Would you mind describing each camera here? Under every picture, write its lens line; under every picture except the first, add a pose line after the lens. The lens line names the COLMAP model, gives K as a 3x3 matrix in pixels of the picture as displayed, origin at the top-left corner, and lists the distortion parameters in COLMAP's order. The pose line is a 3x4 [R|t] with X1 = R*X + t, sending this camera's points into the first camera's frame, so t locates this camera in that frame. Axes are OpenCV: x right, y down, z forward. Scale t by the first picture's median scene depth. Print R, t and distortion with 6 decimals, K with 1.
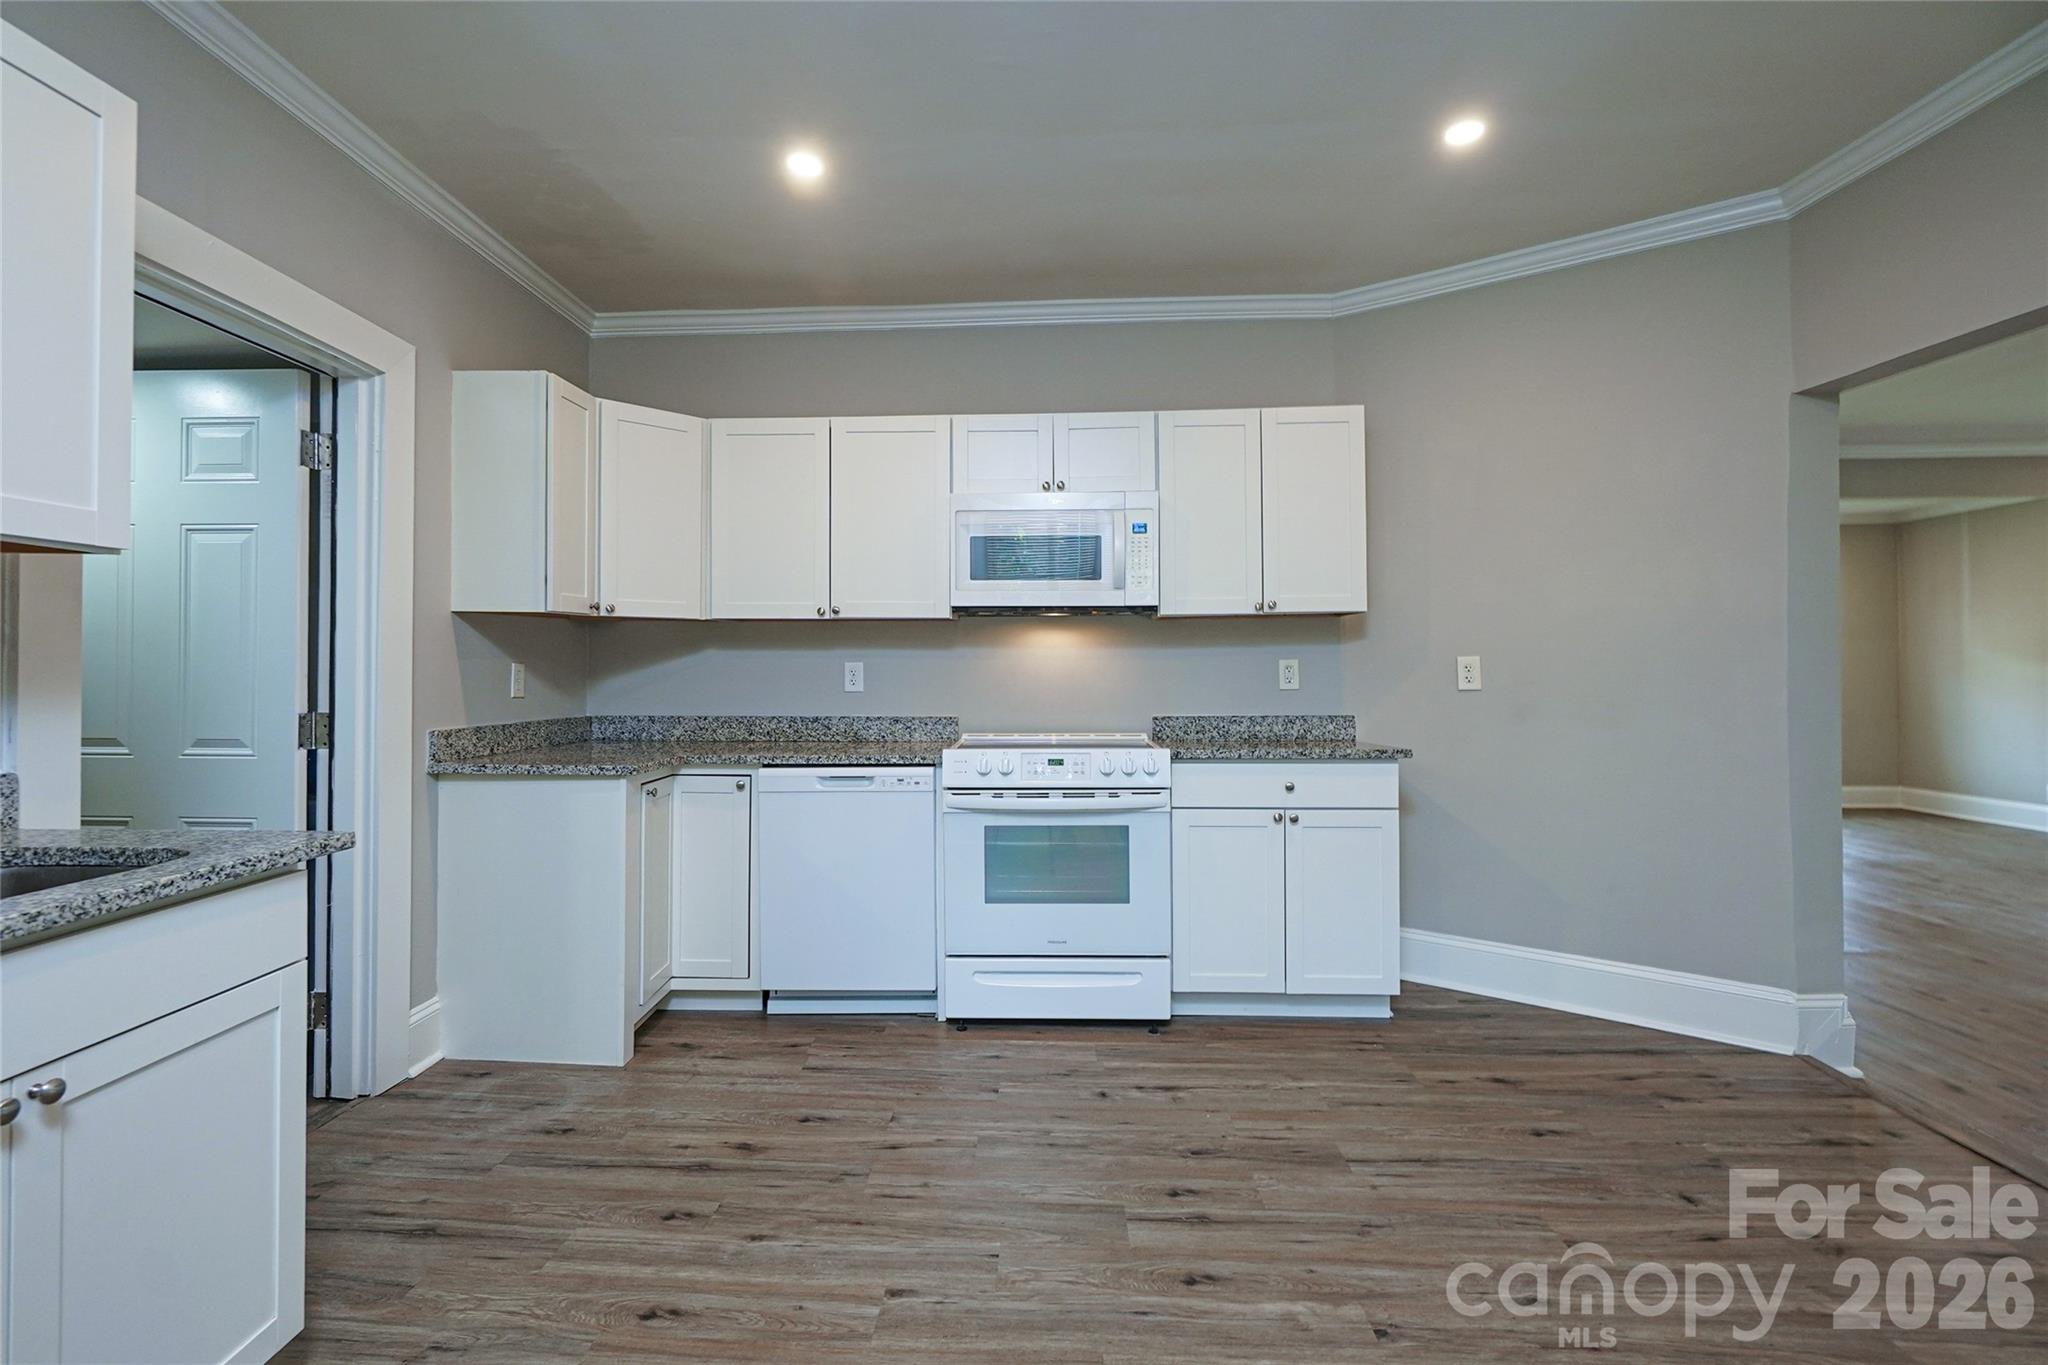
lens RADIAL K [[916.7, 0, 1010.9], [0, 916.7, 670.1], [0, 0, 1]] dist [-0.012791, 0.005475]
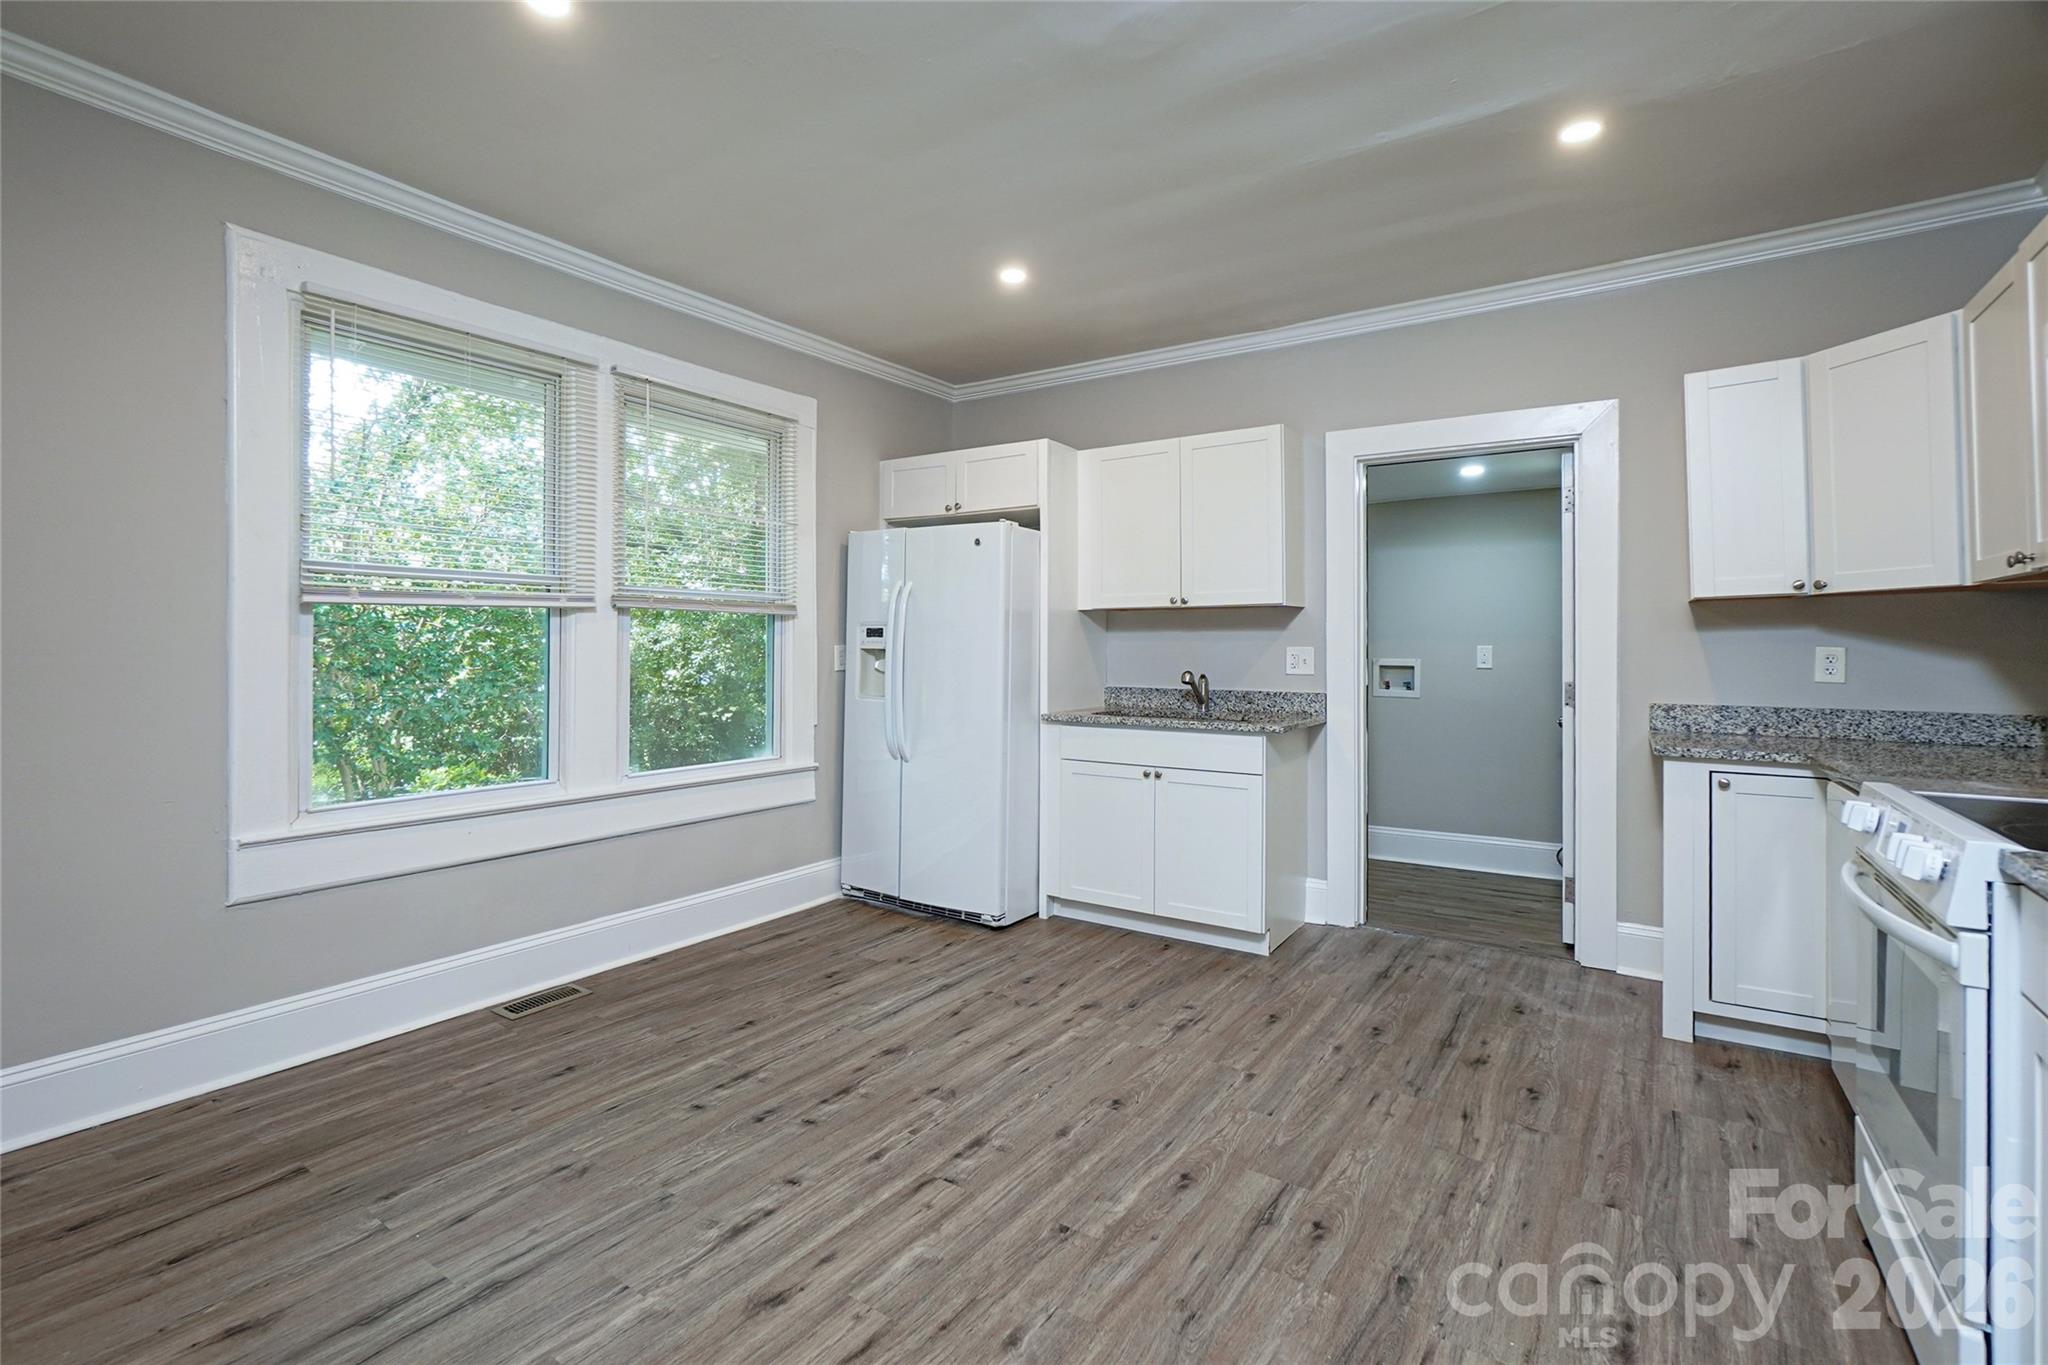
lens RADIAL K [[927.5, 0, 1021.8], [0, 927.5, 647.6], [0, 0, 1]] dist [-0.002493, 0.000244]
pose [[-0.523598, -0.003596, -0.851958, 0.778990], [-0.002973, 0.999993, -0.002394, -0.001853], [0.851960, 0.001280, -0.523605, 0.851382]]
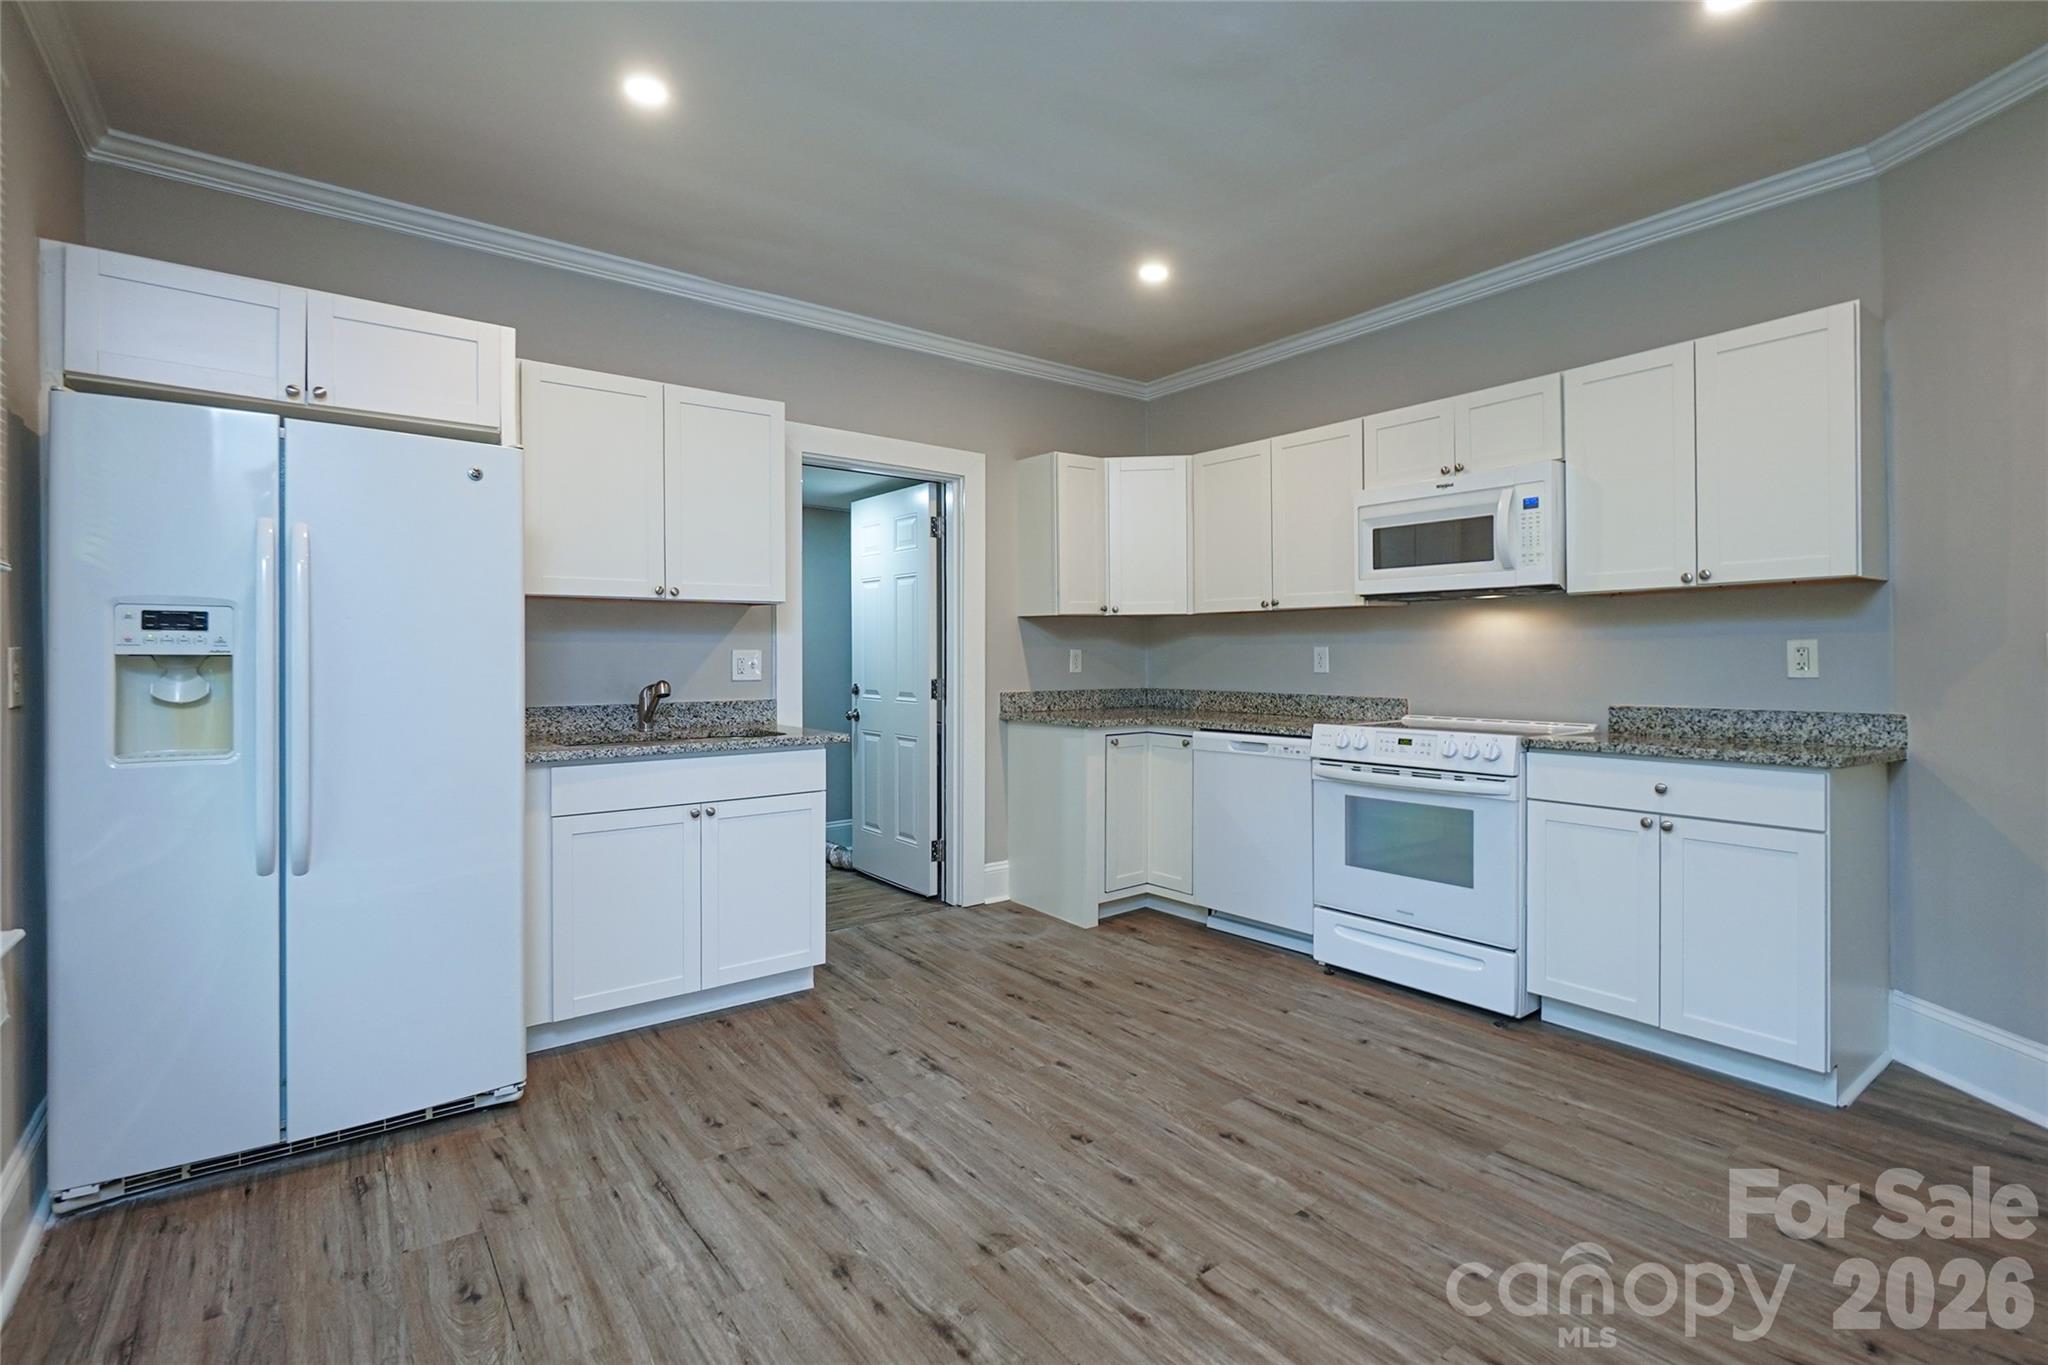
lens RADIAL K [[953.7, 0, 1015.5], [0, 953.7, 670.0], [0, 0, 1]] dist [-0.005022, 0.000640]
pose [[0.637798, 0.012366, -0.770105, 0.605504], [0.002817, 0.999827, 0.018388, -0.003032], [0.770199, -0.013897, 0.637653, -0.037882]]
